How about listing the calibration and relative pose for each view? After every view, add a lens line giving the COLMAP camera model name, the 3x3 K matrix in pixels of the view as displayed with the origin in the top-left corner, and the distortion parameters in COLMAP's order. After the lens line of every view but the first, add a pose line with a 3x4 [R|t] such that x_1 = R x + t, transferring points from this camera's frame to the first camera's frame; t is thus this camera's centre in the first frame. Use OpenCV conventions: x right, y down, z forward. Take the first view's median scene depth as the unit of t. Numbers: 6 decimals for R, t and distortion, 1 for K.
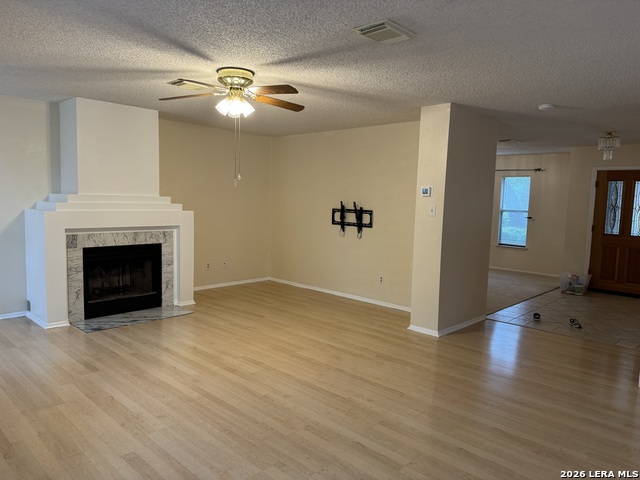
lens RADIAL K [[448.2, 0, 320.0], [0, 448.2, 240.0], [0, 0, 1]] dist [0.061768, -0.078171]
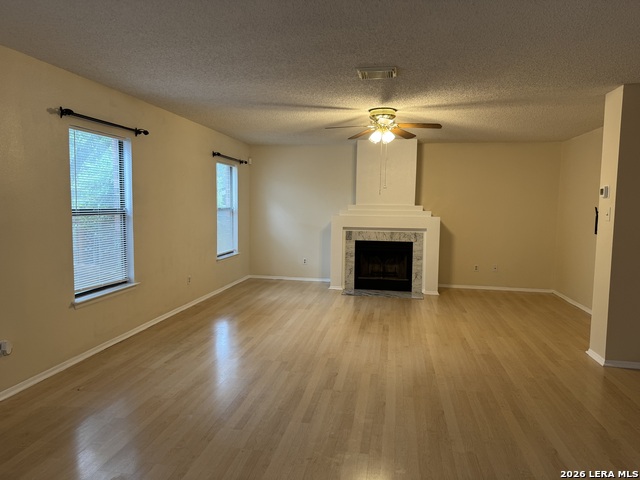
lens RADIAL K [[448.2, 0, 320.0], [0, 448.2, 240.0], [0, 0, 1]] dist [0.061768, -0.078171]
pose [[0.555742, 0.048774, -0.829923, 0.627169], [-0.077946, 0.996937, 0.006394, 0.015546], [0.827693, 0.061136, 0.557841, 0.077463]]
